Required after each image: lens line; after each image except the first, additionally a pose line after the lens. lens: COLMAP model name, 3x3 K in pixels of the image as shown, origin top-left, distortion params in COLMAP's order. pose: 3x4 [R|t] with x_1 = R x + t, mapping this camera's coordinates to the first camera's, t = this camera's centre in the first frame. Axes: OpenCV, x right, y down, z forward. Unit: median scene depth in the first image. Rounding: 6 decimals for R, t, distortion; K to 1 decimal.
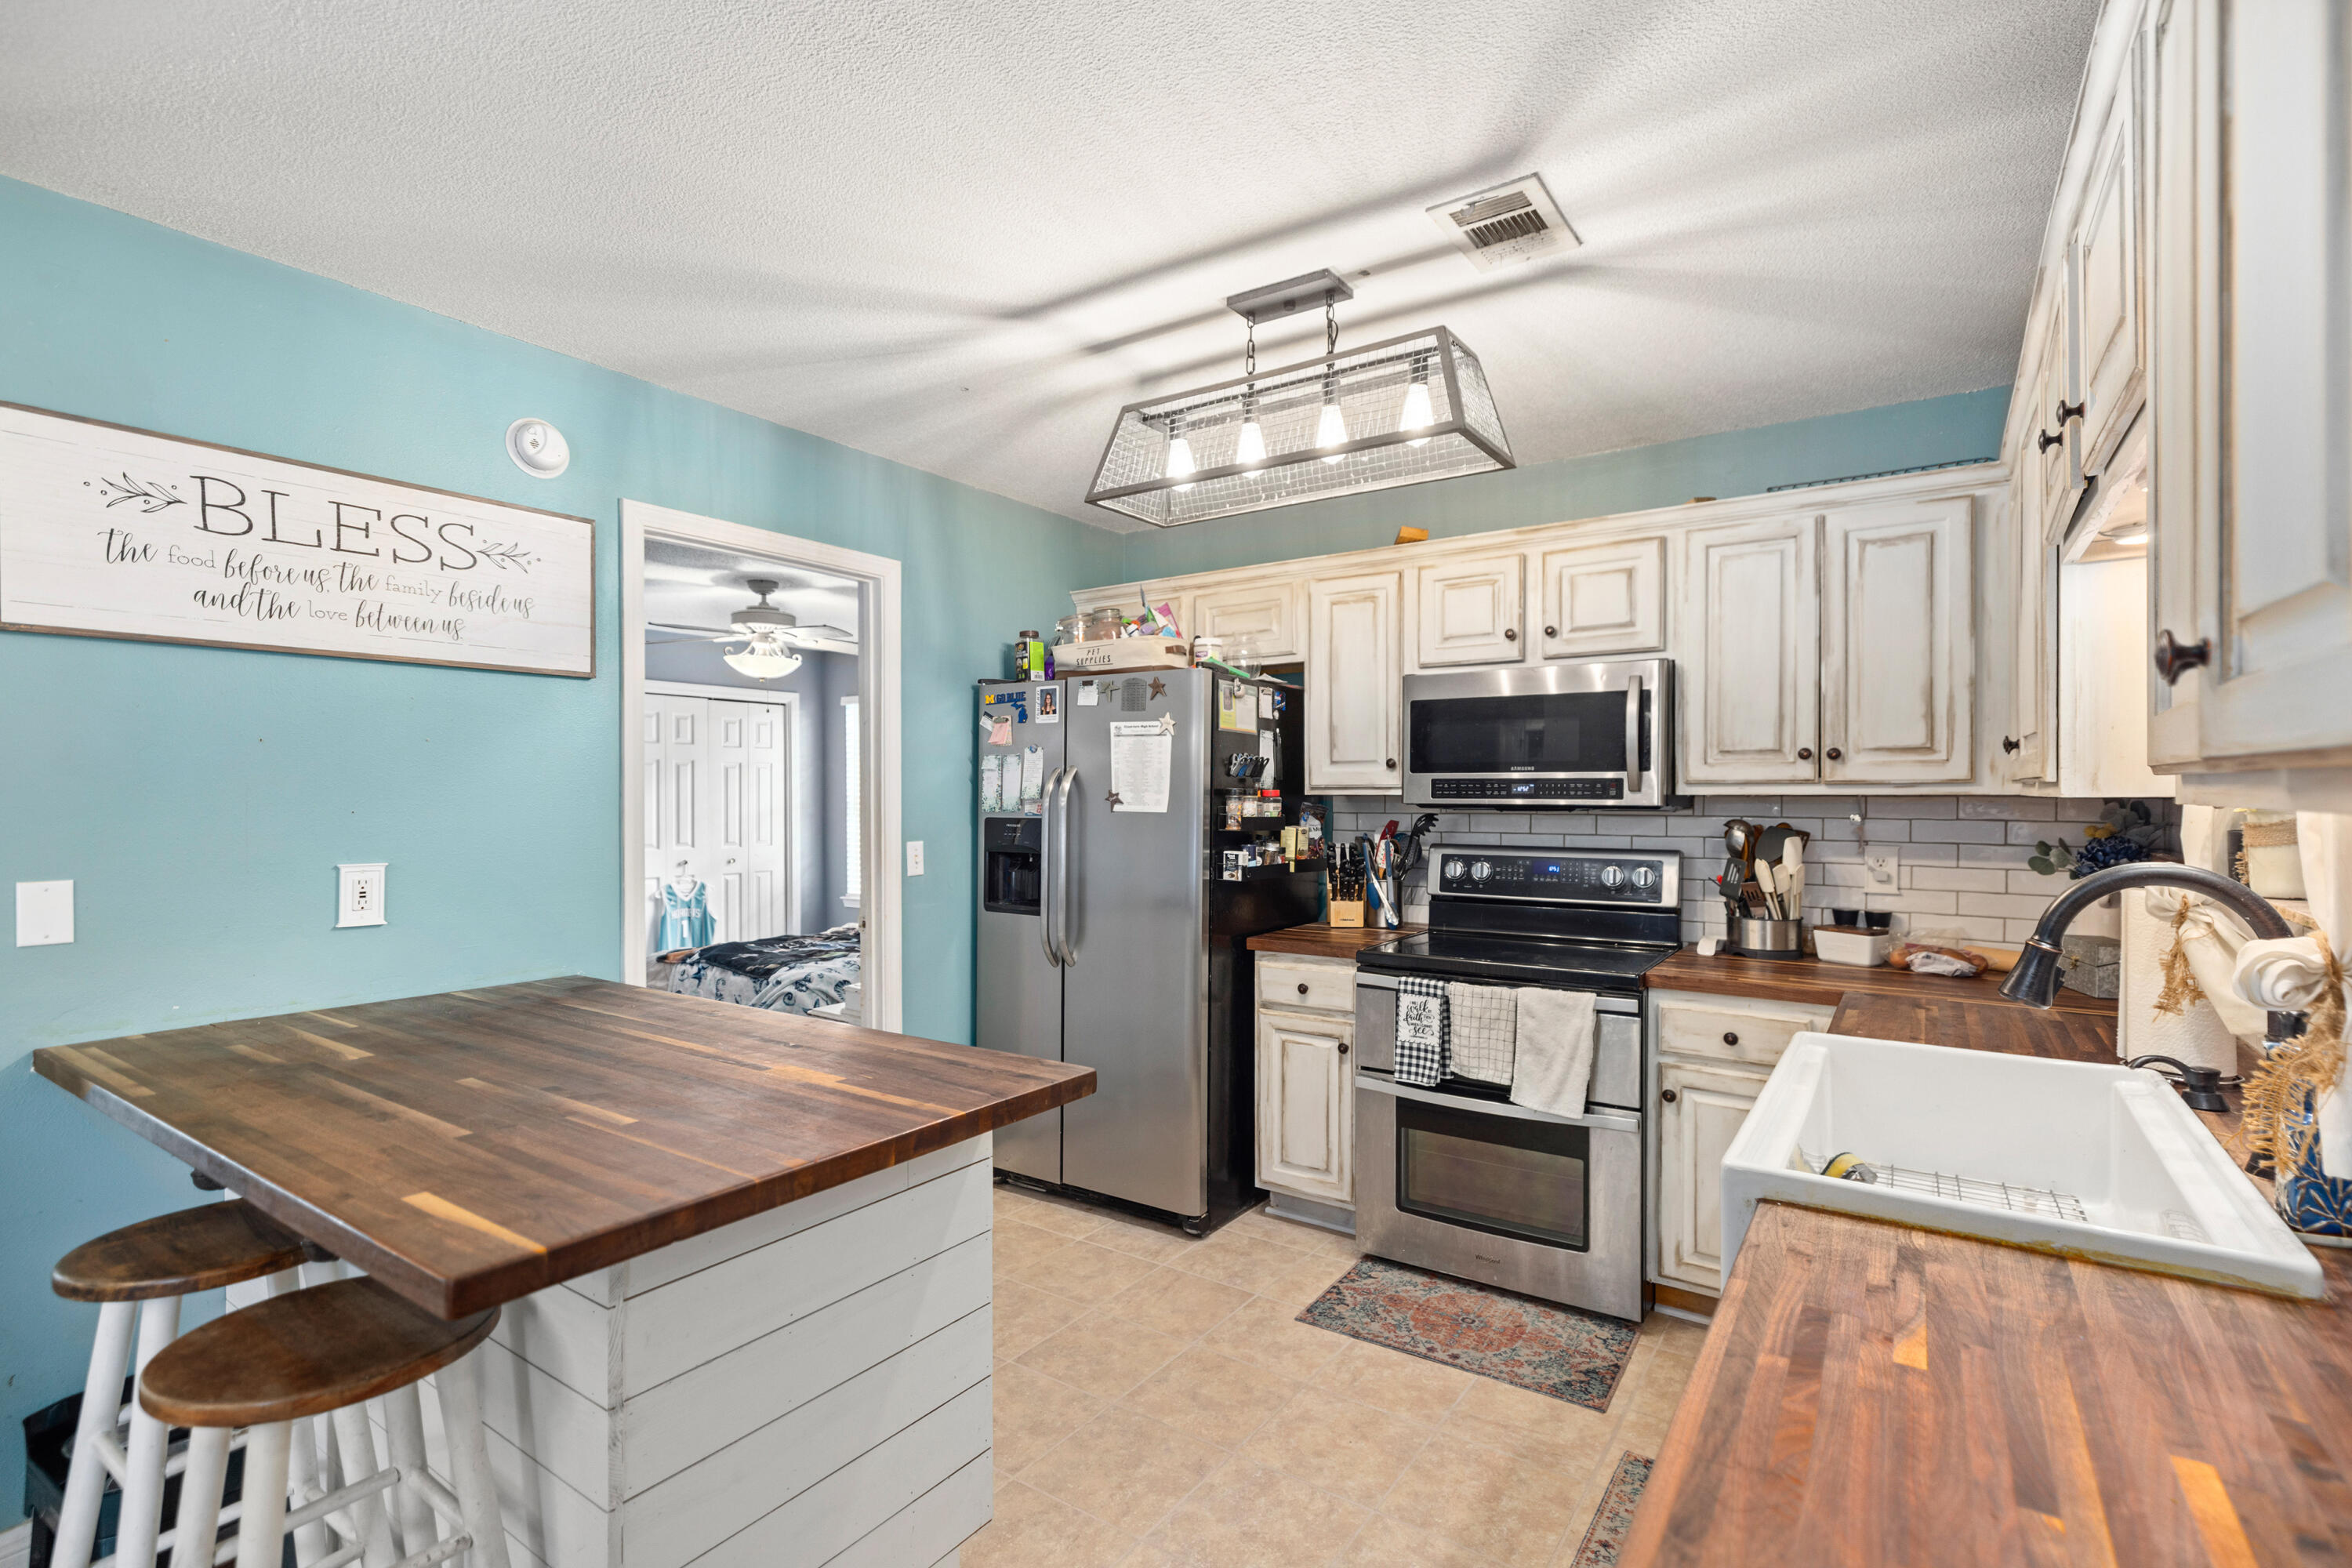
lens RADIAL K [[1044.2, 0, 1173.6], [0, 1044.2, 793.1], [0, 0, 1]] dist [0.000953, 0.000028]
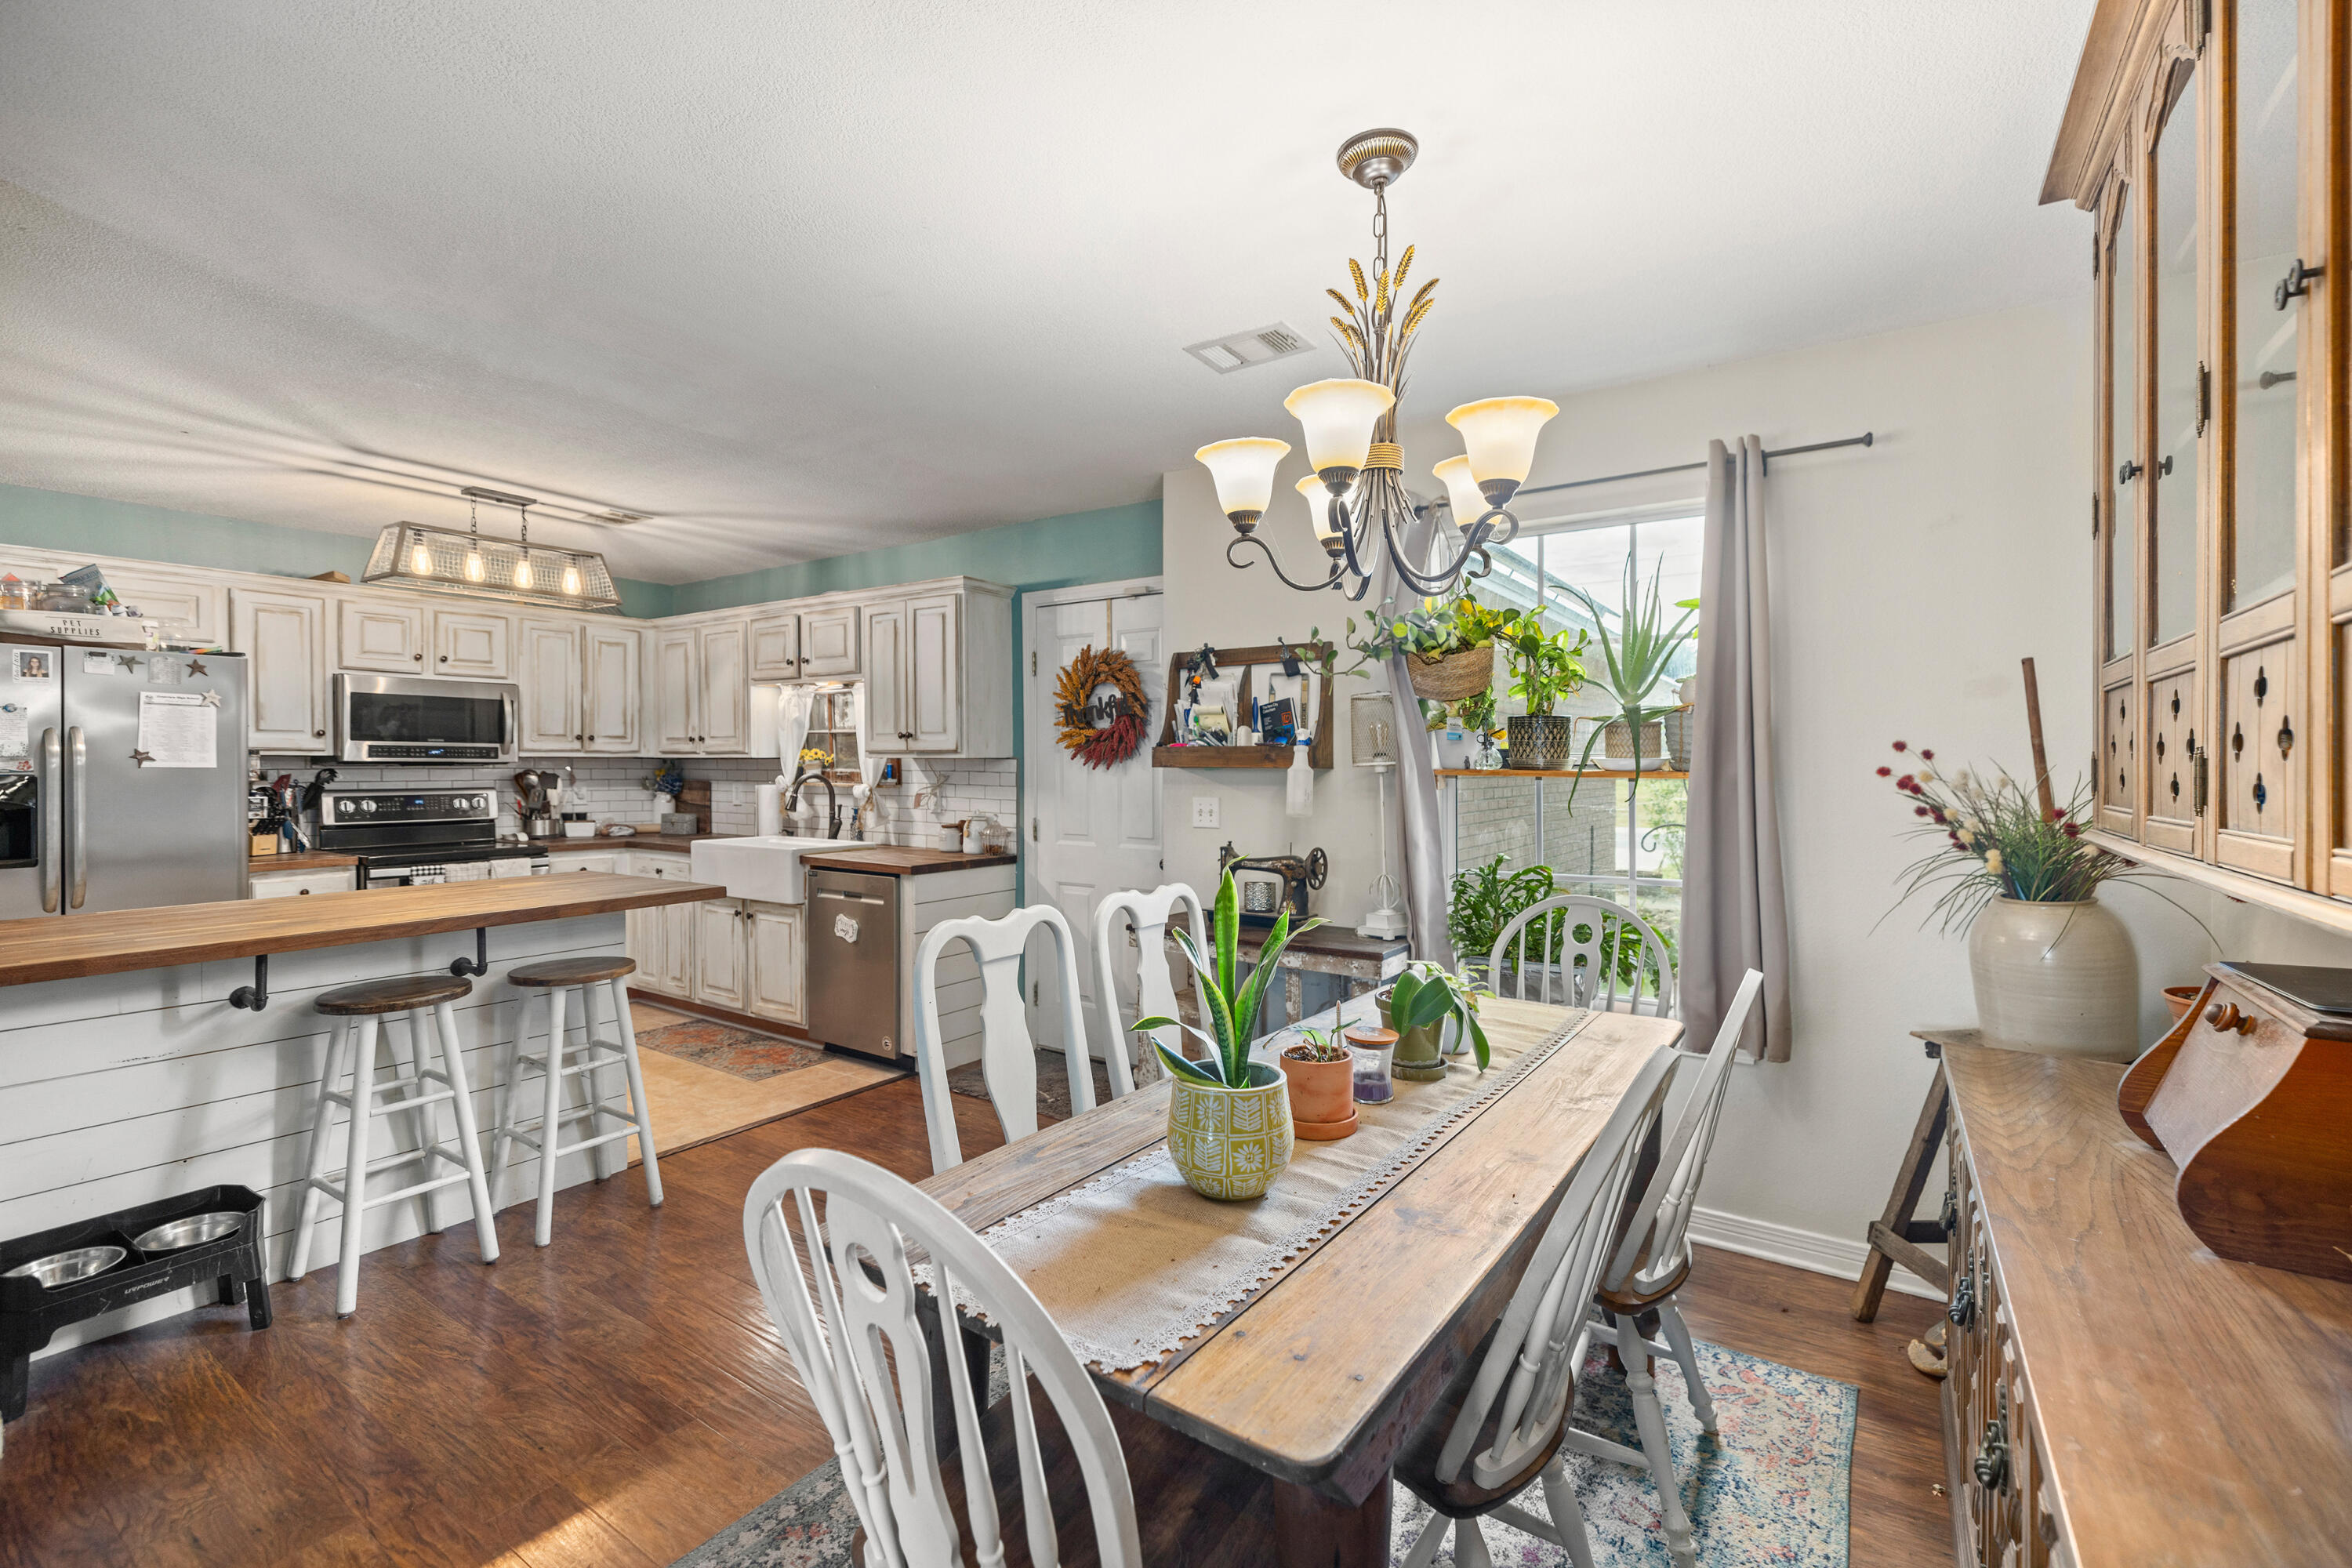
lens RADIAL K [[1044.2, 0, 1170.3], [0, 1044.2, 771.9], [0, 0, 1]] dist [0.000953, 0.000028]
pose [[0.006125, -0.007428, 0.999954, -1.334708], [-0.002856, 0.999968, 0.007446, 0.011759], [-0.999977, -0.002901, 0.006103, -0.185372]]
